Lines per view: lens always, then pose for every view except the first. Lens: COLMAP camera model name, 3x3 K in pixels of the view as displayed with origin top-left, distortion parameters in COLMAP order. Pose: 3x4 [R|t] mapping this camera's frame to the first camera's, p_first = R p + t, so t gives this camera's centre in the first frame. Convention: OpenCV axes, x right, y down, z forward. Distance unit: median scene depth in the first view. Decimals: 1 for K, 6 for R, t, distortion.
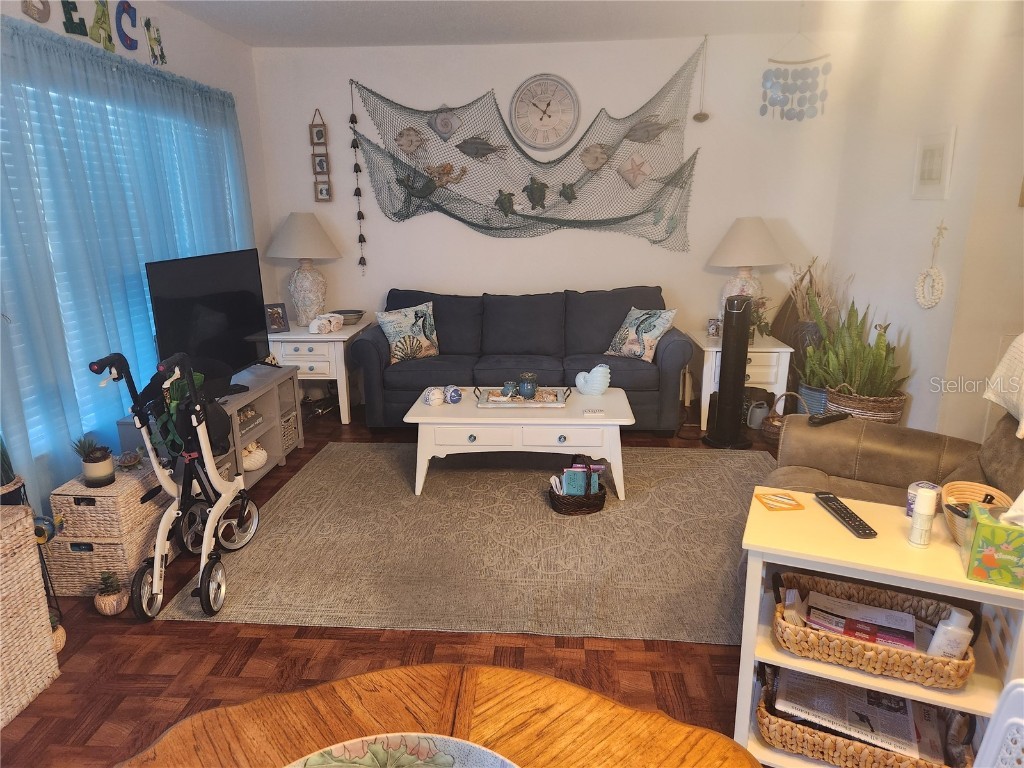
lens RADIAL K [[699.9, 0, 498.3], [0, 699.9, 384.9], [0, 0, 1]] dist [0.084001, -0.081178]
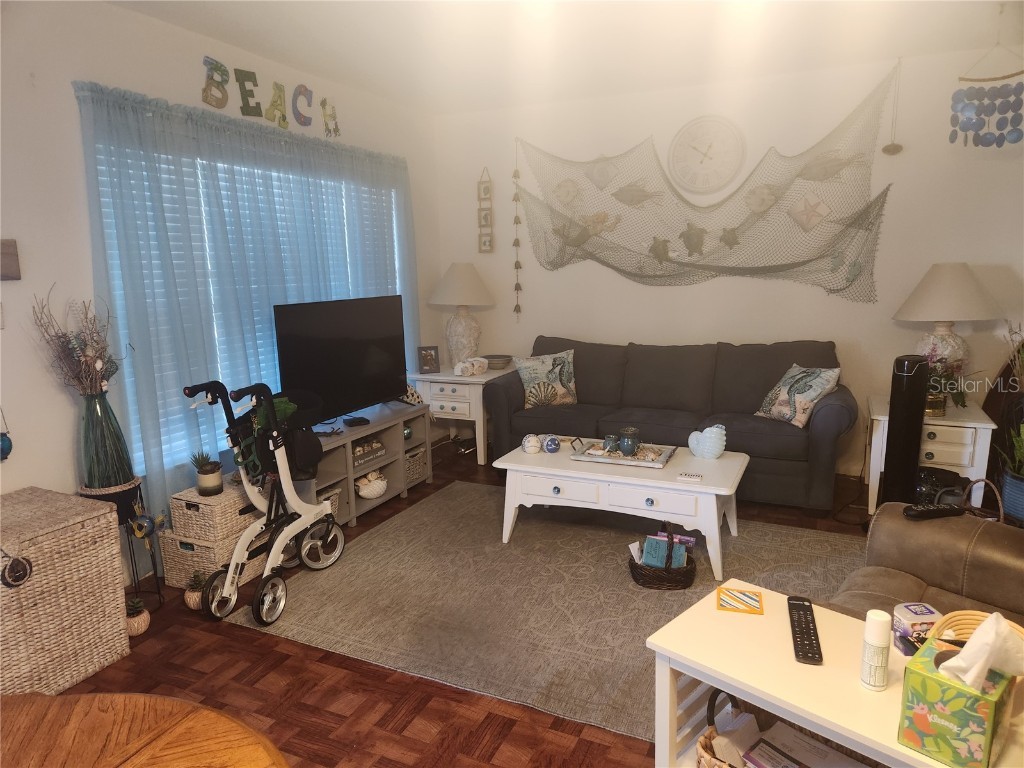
lens RADIAL K [[699.9, 0, 498.3], [0, 699.9, 384.9], [0, 0, 1]] dist [0.084001, -0.081178]
pose [[0.932367, 0.055374, -0.357246, 0.207730], [-0.080229, 0.995251, -0.055121, -0.007792], [0.352498, 0.080054, 0.932382, 0.058751]]
